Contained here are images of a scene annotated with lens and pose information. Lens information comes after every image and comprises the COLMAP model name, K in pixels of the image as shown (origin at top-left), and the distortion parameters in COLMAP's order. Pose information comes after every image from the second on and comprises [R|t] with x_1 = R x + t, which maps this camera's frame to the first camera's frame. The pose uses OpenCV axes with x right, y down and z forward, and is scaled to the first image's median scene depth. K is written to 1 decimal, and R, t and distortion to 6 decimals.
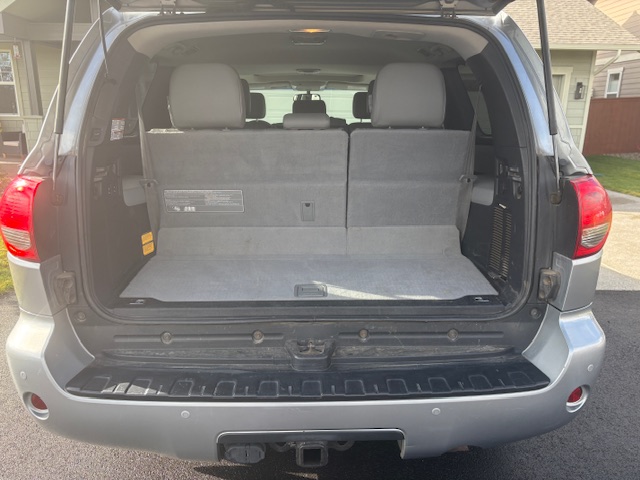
lens RADIAL K [[486.8, 0, 320.0], [0, 486.8, 240.0], [0, 0, 1]] dist [0.027524, -0.004438]
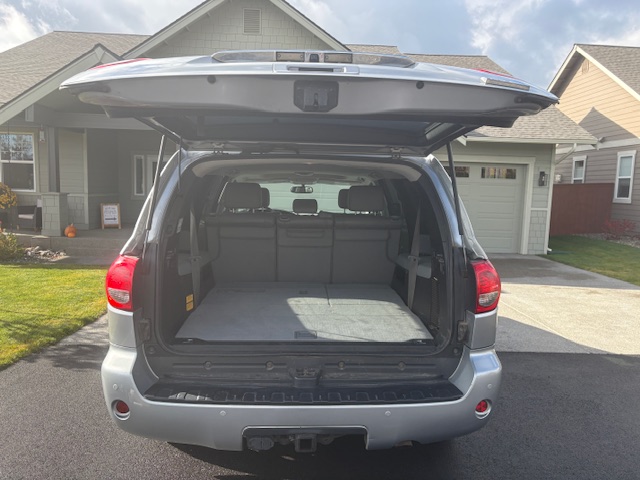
lens RADIAL K [[478.7, 0, 320.0], [0, 478.7, 240.0], [0, 0, 1]] dist [0.045495, 0.000270]
pose [[0.999683, 0.014845, 0.020325, -0.010643], [-0.011711, 0.989144, -0.146481, 0.034436], [-0.022279, 0.146196, 0.989005, -0.497299]]
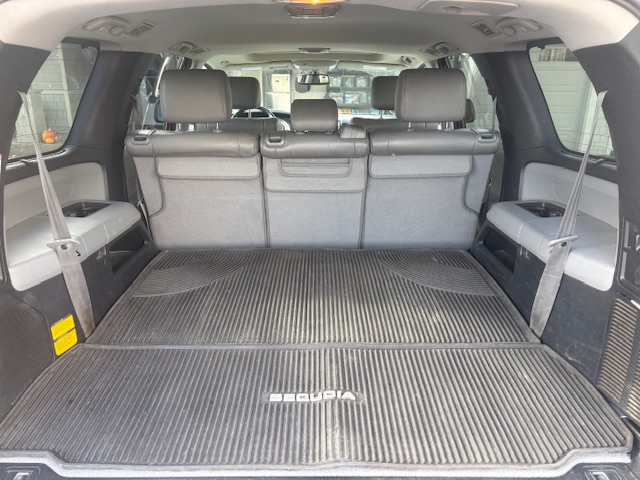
lens RADIAL K [[486.8, 0, 320.0], [0, 486.8, 240.0], [0, 0, 1]] dist [0.027524, -0.004438]
pose [[0.999827, 0.004308, -0.018089, 0.001904], [-0.003148, 0.997964, 0.063709, -0.201695], [0.018326, -0.063641, 0.997805, 0.440567]]
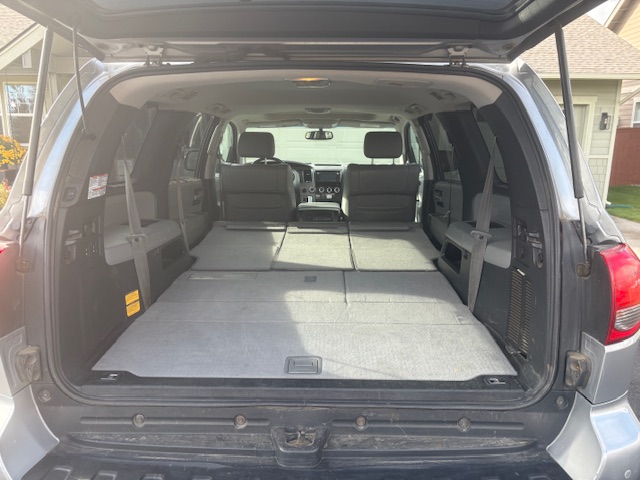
lens RADIAL K [[484.4, 0, 317.3], [0, 484.4, 239.7], [0, 0, 1]] dist [0.021258, 0.001113]
pose [[0.998742, 0.009343, -0.049264, 0.051887], [-0.011844, 0.998642, -0.050730, -0.087046], [0.048723, 0.051250, 0.997497, 0.110487]]
